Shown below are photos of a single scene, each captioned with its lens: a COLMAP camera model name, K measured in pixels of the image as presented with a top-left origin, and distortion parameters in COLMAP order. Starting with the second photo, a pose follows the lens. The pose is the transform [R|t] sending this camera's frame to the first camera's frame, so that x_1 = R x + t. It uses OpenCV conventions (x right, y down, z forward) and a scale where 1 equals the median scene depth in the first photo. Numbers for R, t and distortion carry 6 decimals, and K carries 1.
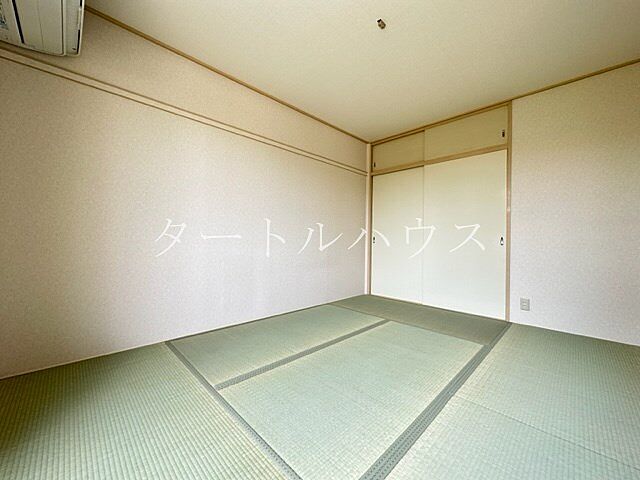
lens RADIAL K [[255.7, 0, 319.9], [0, 255.7, 240.7], [0, 0, 1]] dist [-0.003198, 0.000292]
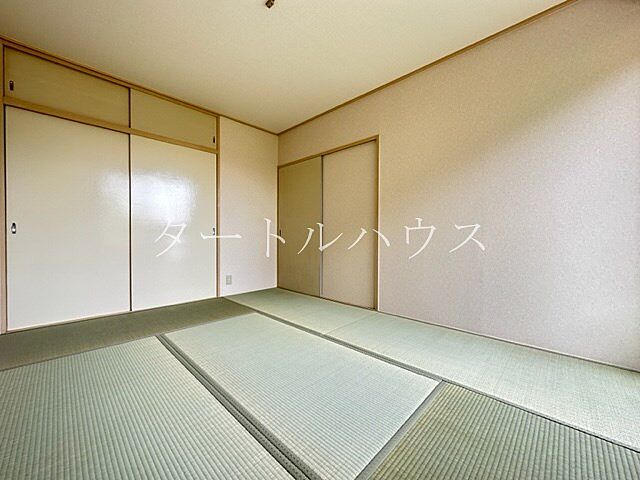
lens RADIAL K [[255.7, 0, 319.9], [0, 255.7, 237.4], [0, 0, 1]] dist [-0.003198, 0.000292]
pose [[-0.019564, -0.019093, 0.999626, -0.481396], [-0.000167, 0.999818, 0.019093, 0.009243], [-0.999809, 0.000207, -0.019563, 0.537357]]
